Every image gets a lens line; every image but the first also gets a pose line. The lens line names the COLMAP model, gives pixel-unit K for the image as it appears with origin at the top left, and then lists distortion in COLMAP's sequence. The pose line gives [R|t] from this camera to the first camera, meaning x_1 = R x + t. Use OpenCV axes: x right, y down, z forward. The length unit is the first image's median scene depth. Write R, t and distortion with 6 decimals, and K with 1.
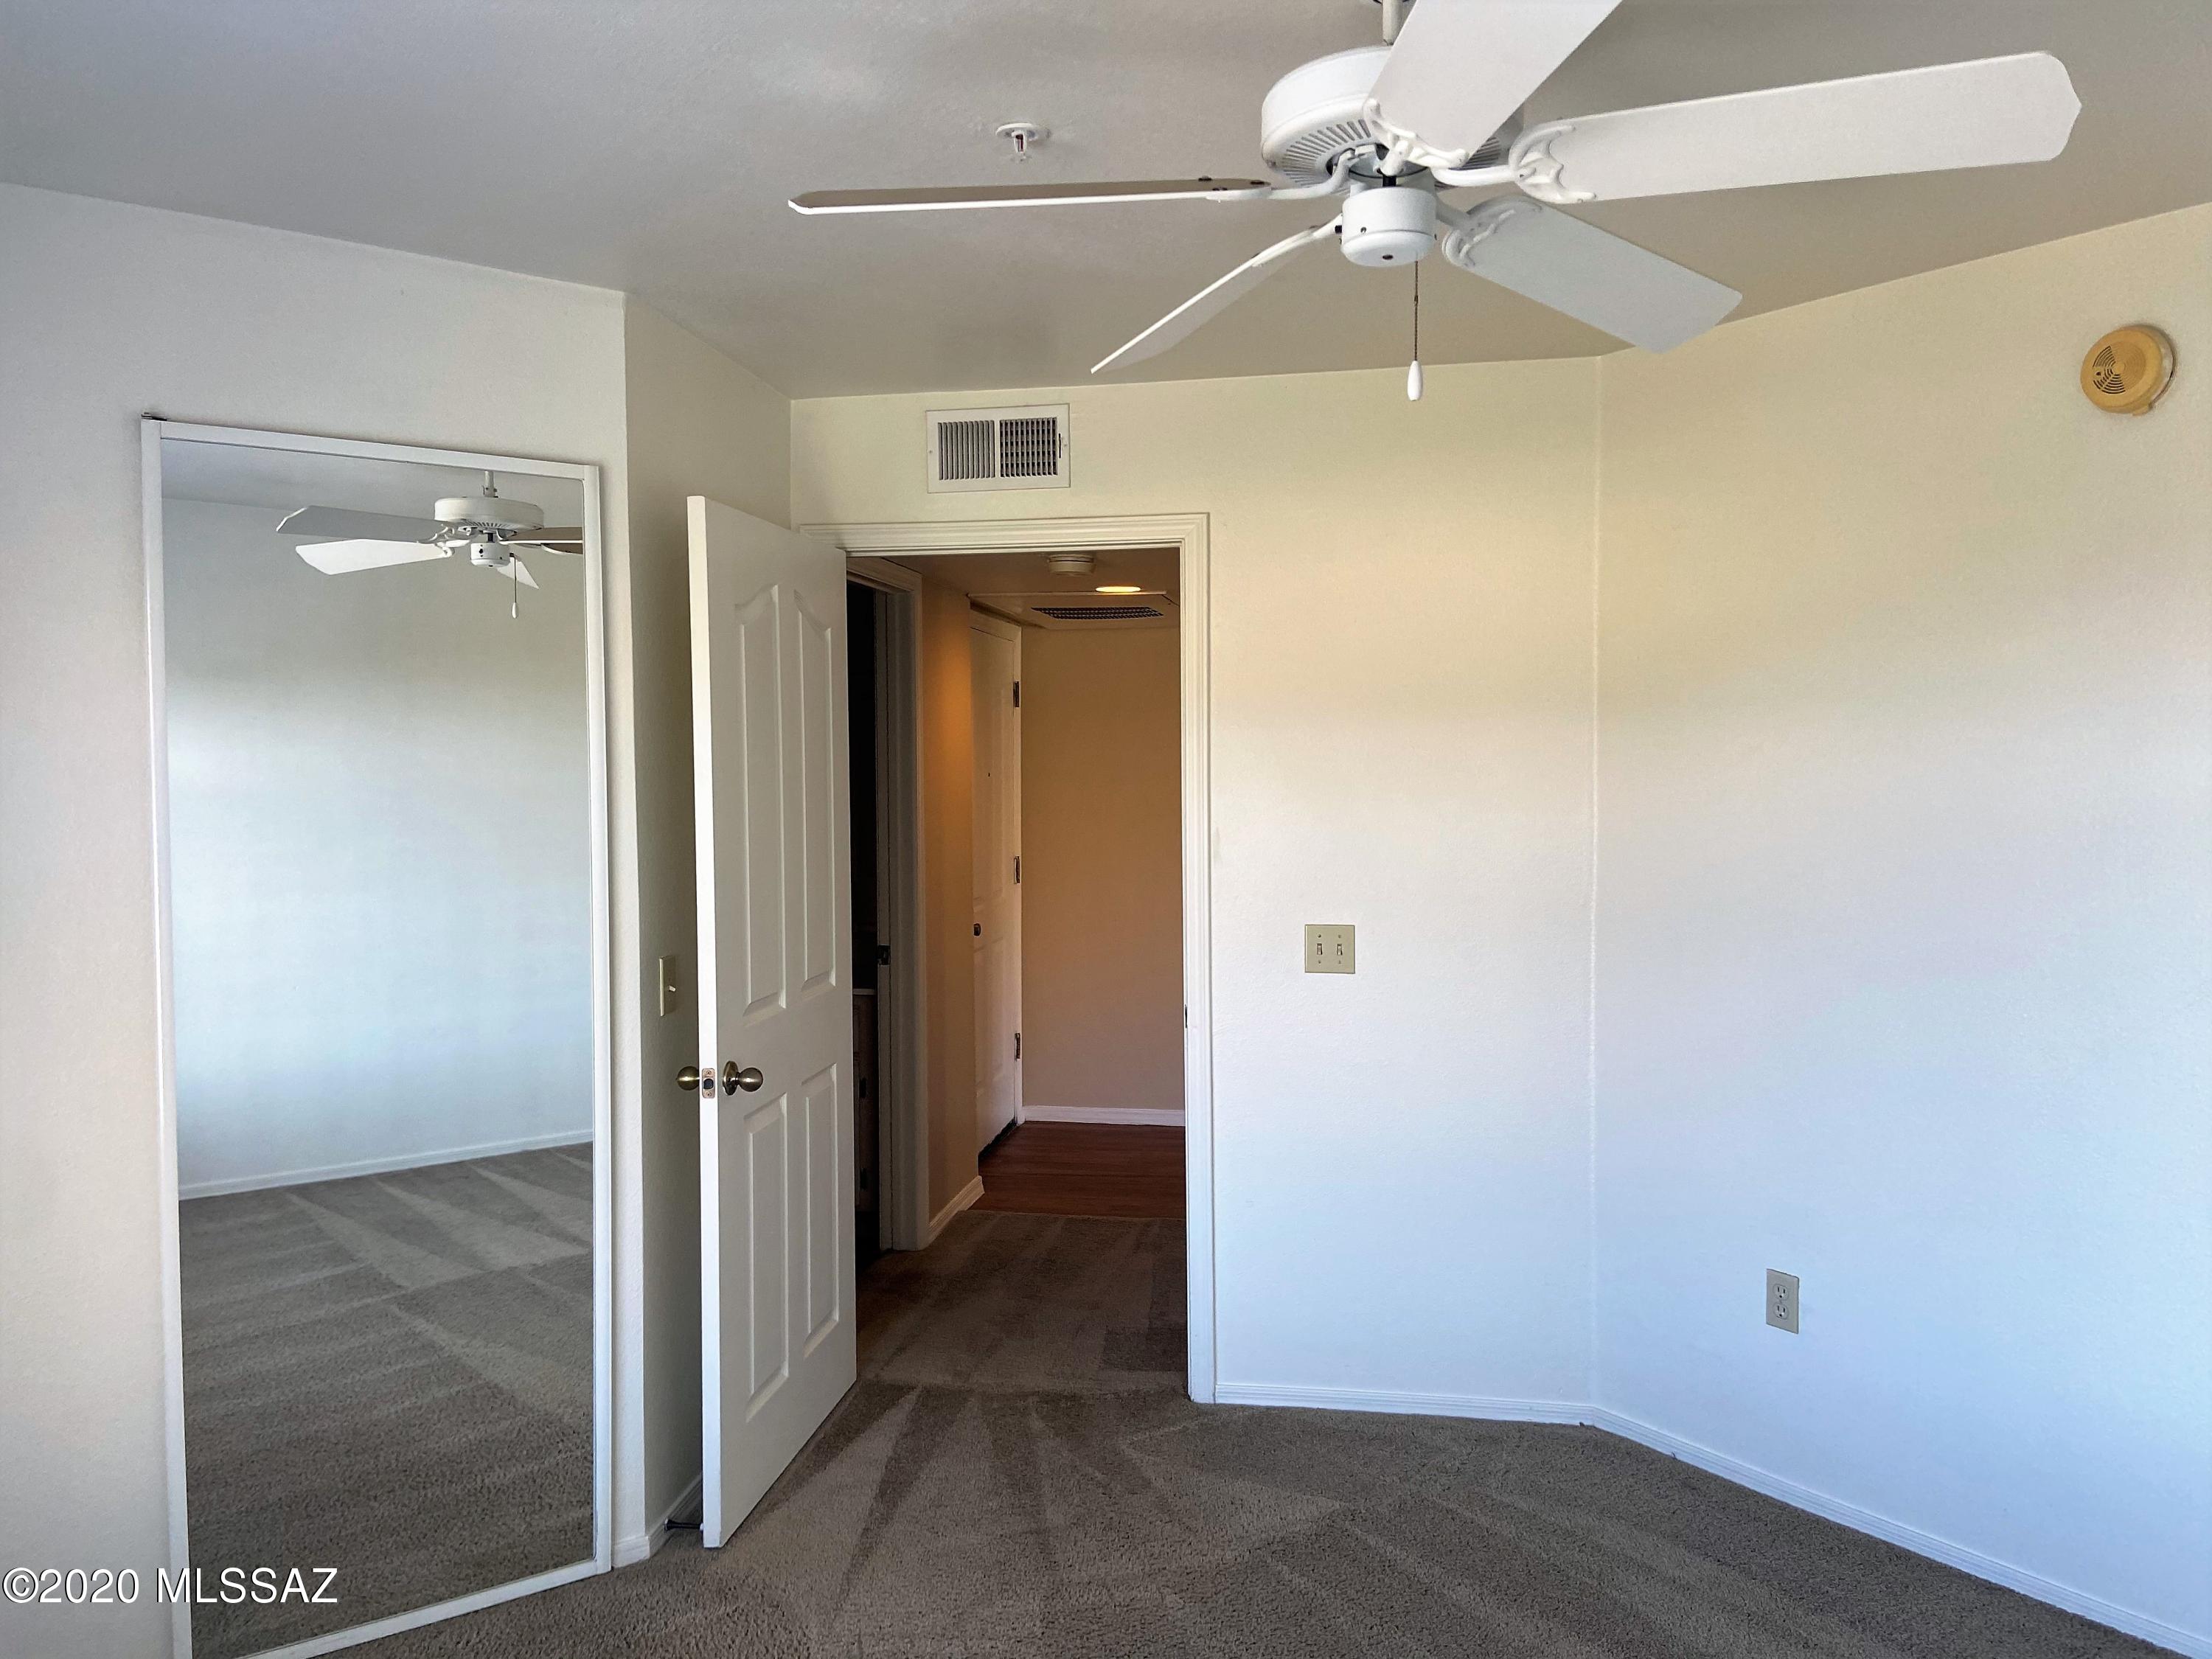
lens RADIAL K [[1636.4, 0, 1122.1], [0, 1636.4, 838.5], [0, 0, 1]] dist [0.138853, -0.165705]
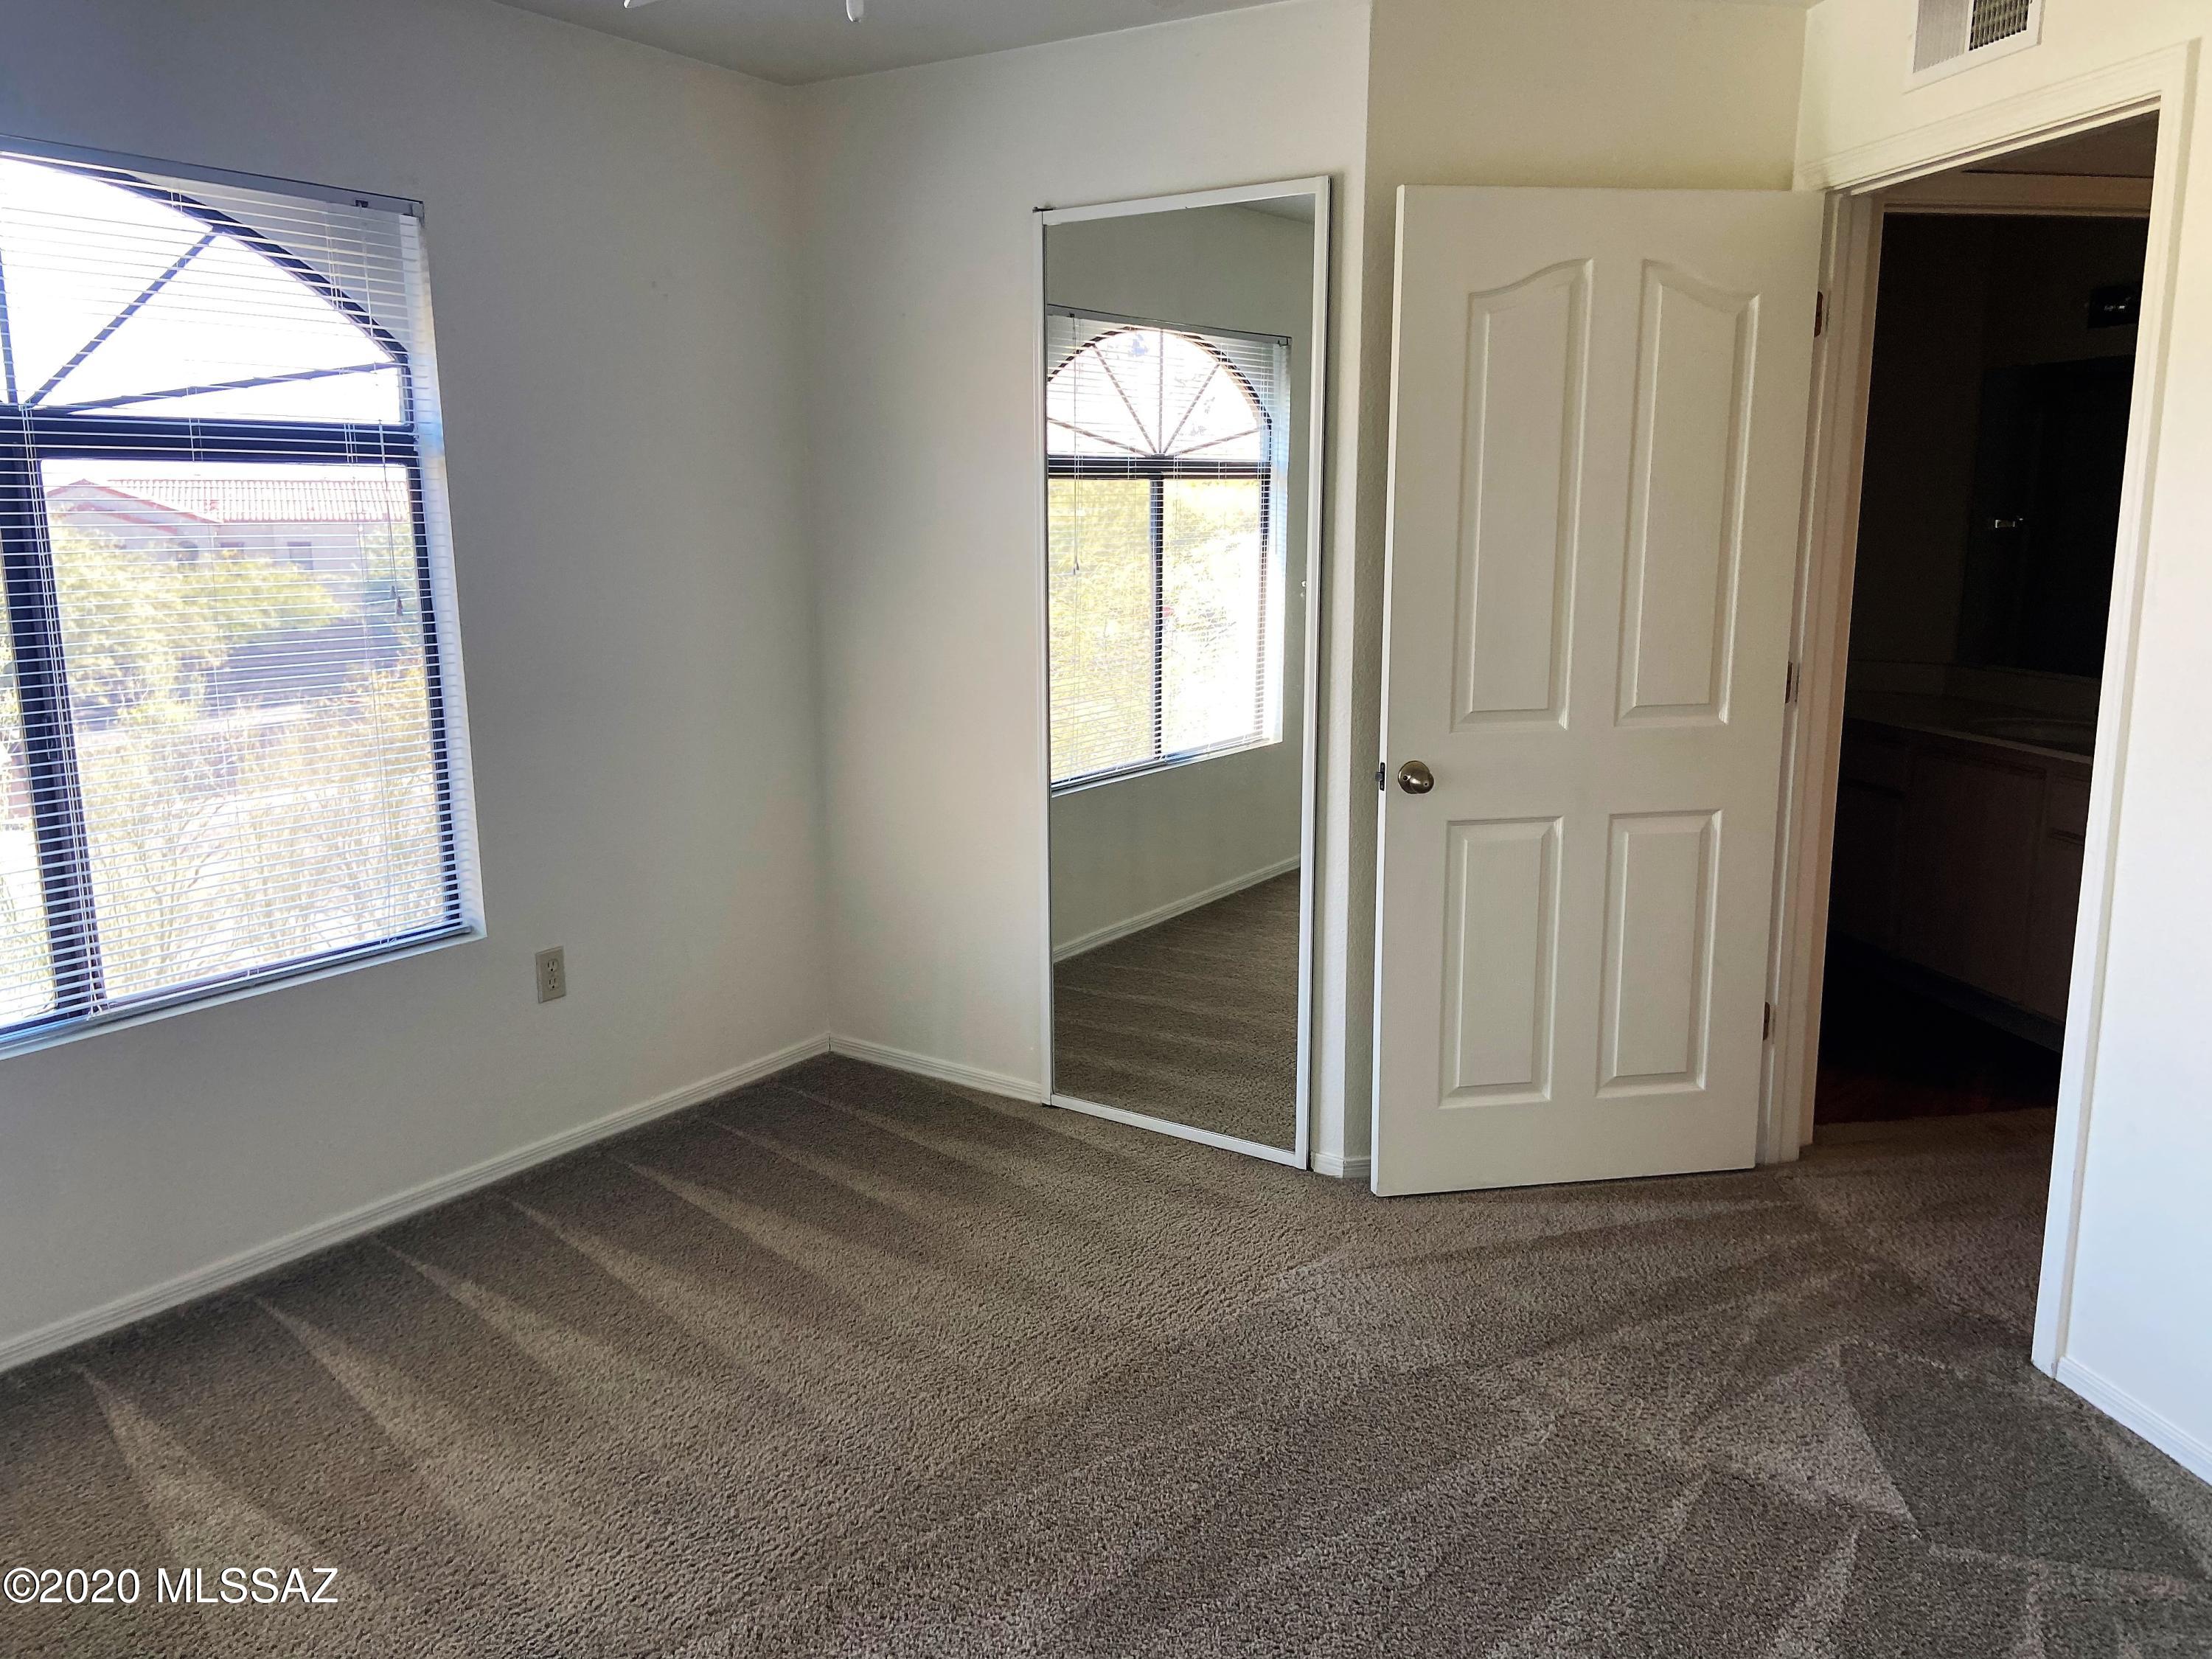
lens RADIAL K [[1636.4, 0, 1122.1], [0, 1636.4, 838.5], [0, 0, 1]] dist [0.138853, -0.165705]
pose [[0.354223, 0.188348, -0.915997, 0.612879], [-0.048090, 0.981881, 0.183298, 0.002180], [0.933924, -0.020878, 0.356863, 0.438187]]
